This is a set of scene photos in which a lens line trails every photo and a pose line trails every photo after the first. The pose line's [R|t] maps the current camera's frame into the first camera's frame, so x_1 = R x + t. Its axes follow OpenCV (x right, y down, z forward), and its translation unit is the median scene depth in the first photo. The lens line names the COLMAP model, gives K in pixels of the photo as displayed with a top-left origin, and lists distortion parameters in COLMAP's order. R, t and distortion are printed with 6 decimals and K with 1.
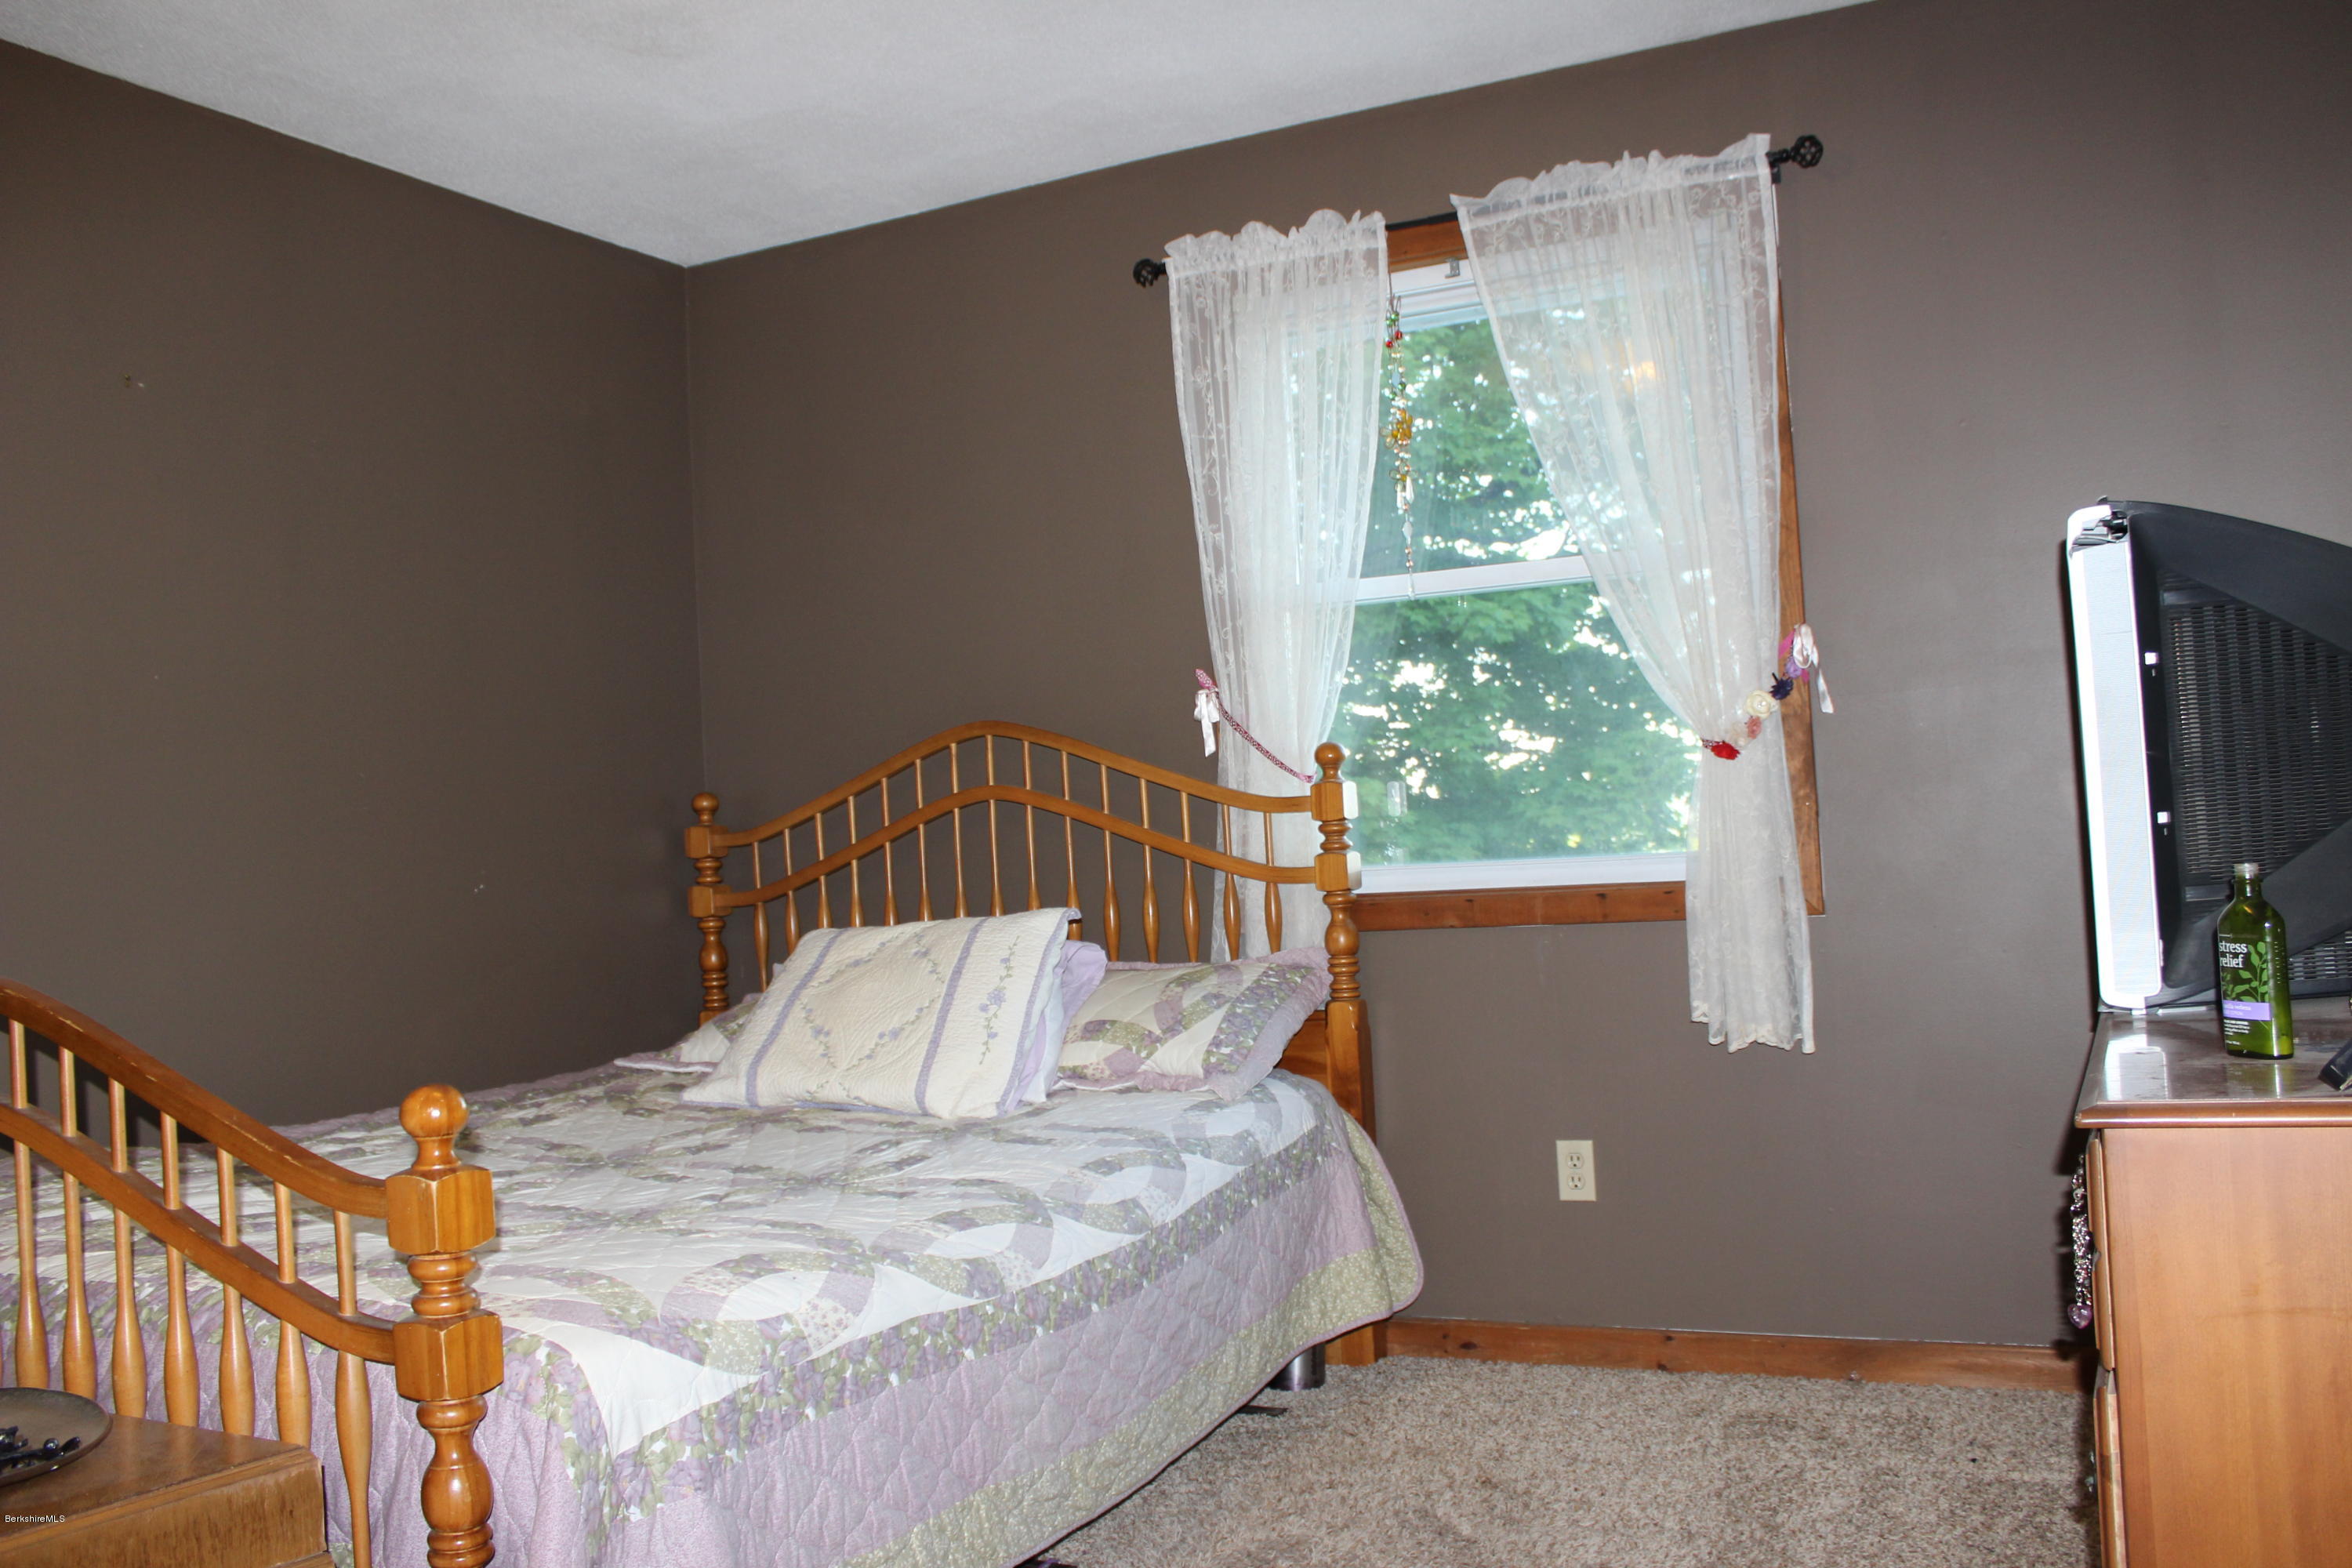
lens RADIAL K [[1954.9, 0, 1184.2], [0, 1954.9, 789.7], [0, 0, 1]] dist [-0.170352, 0.155166]
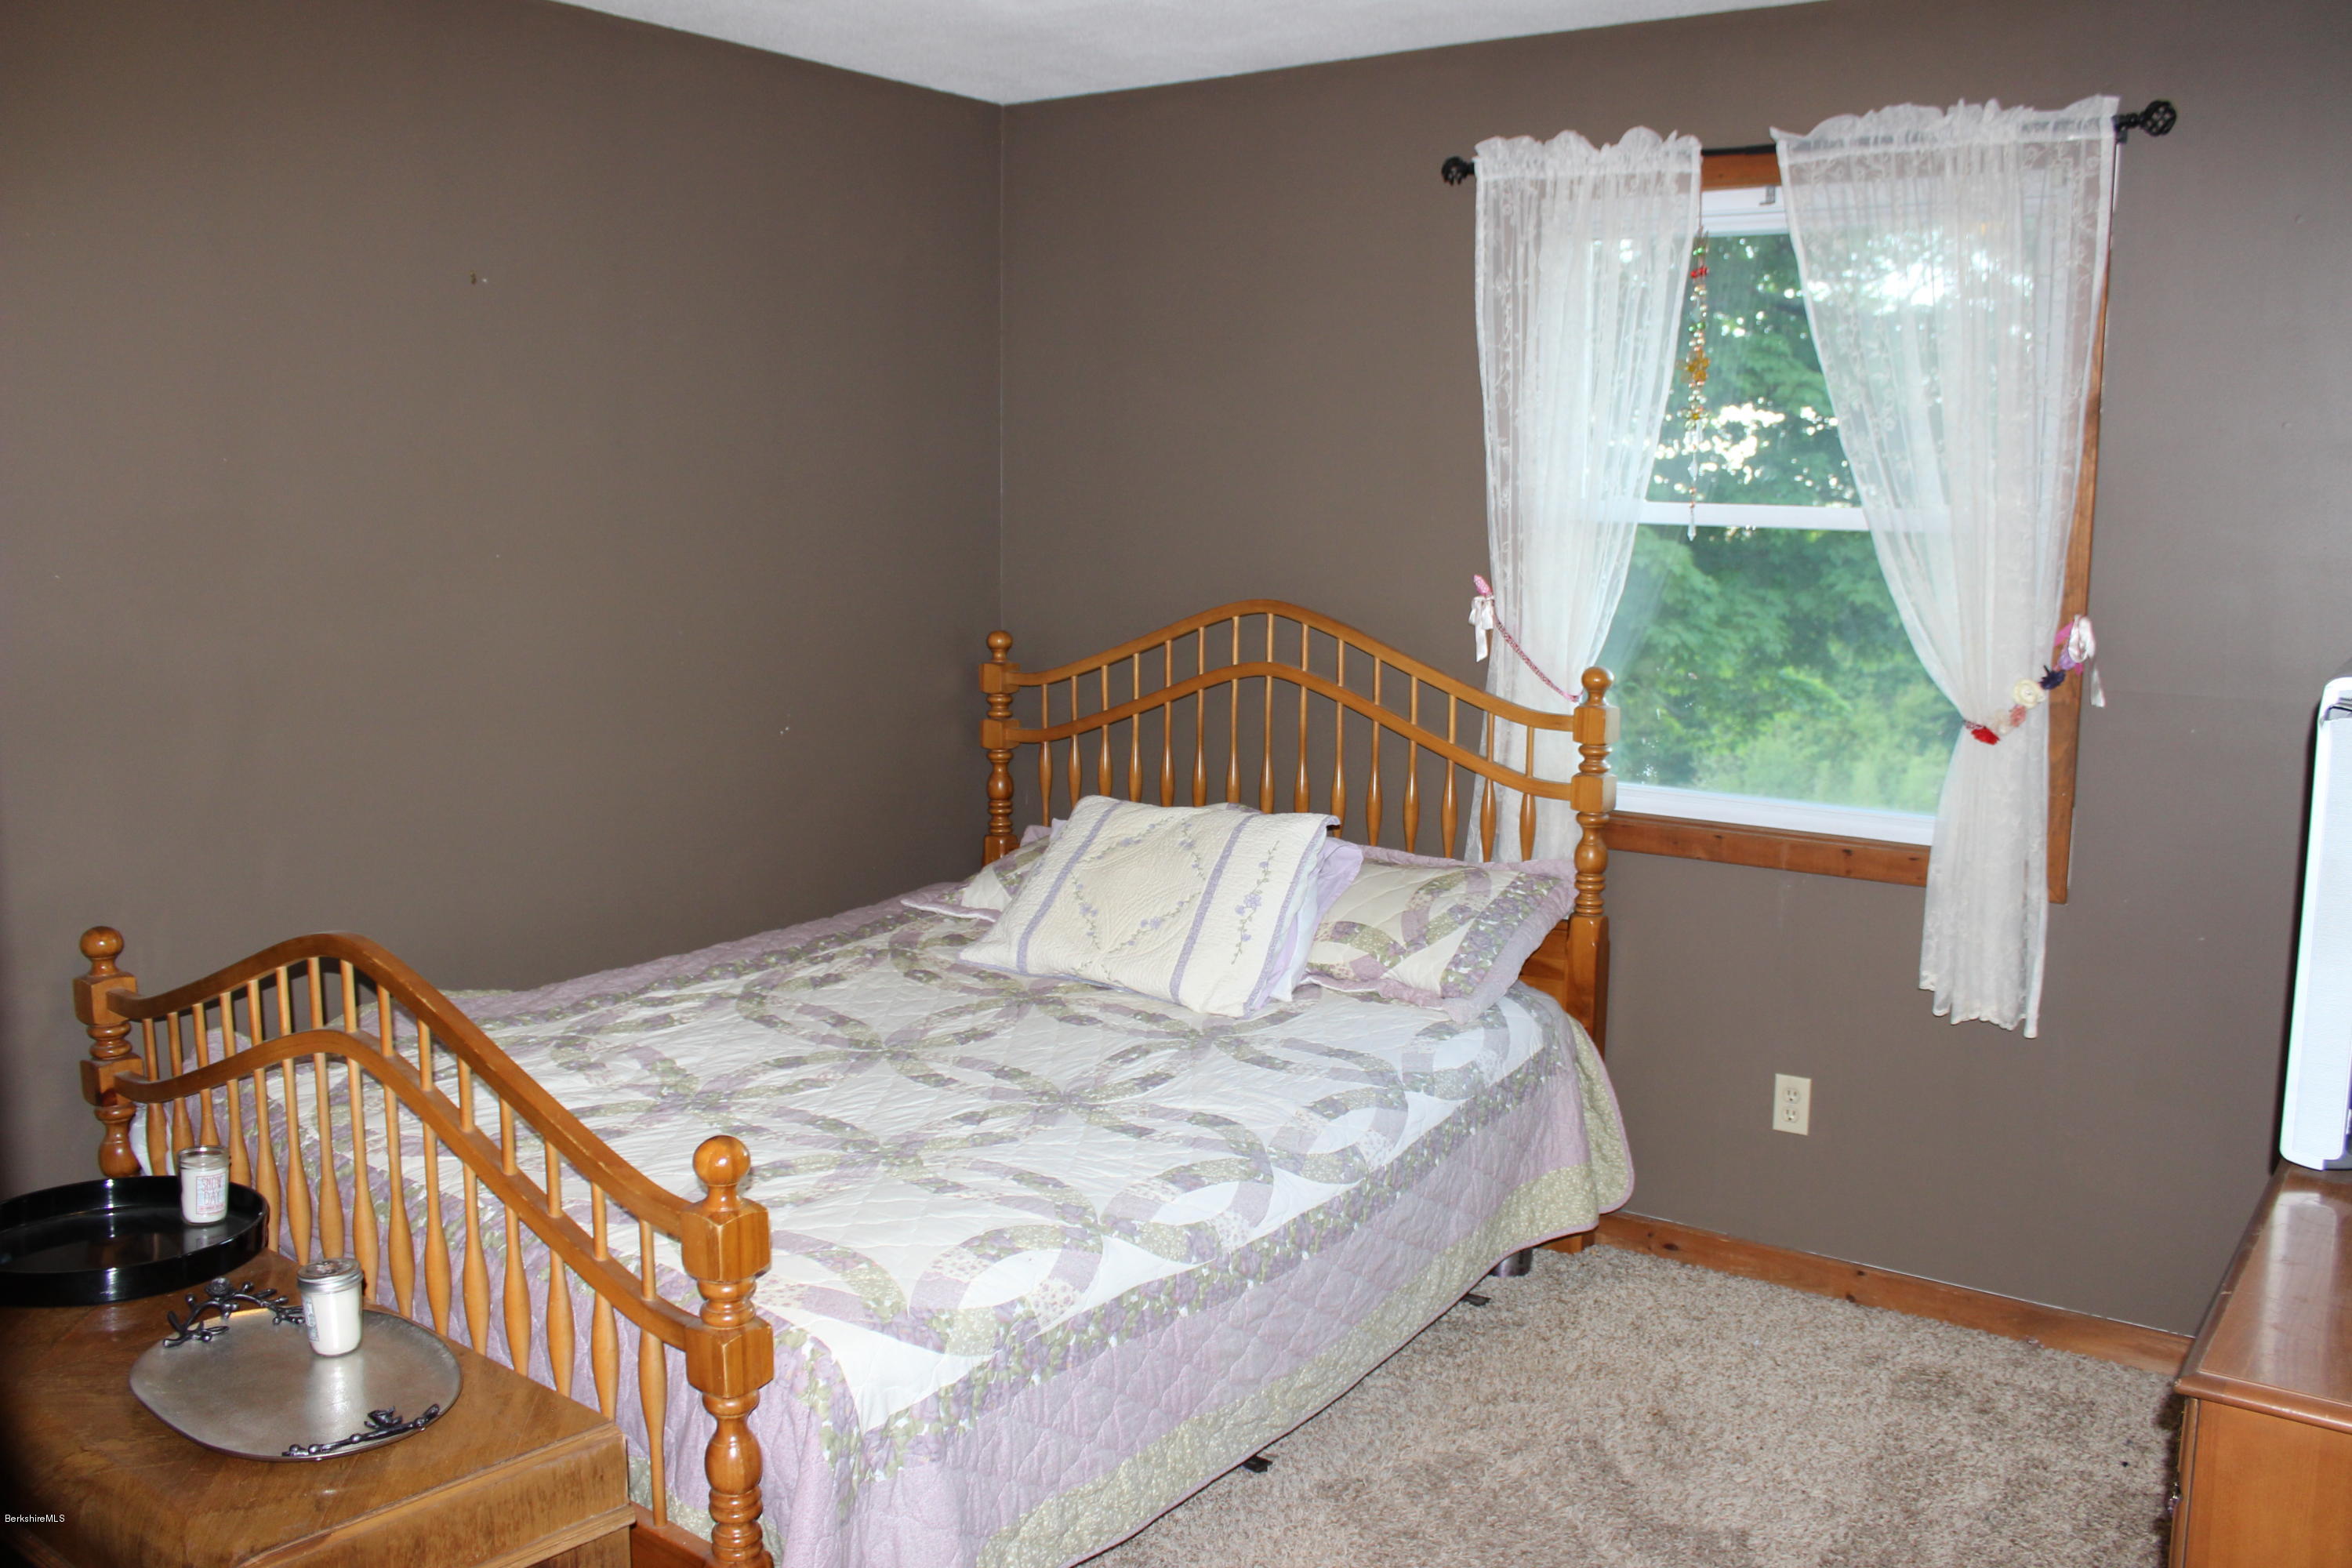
lens RADIAL K [[1954.9, 0, 1184.2], [0, 1954.9, 789.7], [0, 0, 1]] dist [-0.170352, 0.155166]
pose [[0.984794, 0.087892, -0.149856, 0.021738], [-0.059813, 0.981382, 0.182517, -0.148239], [0.163108, -0.170778, 0.971715, -0.031976]]
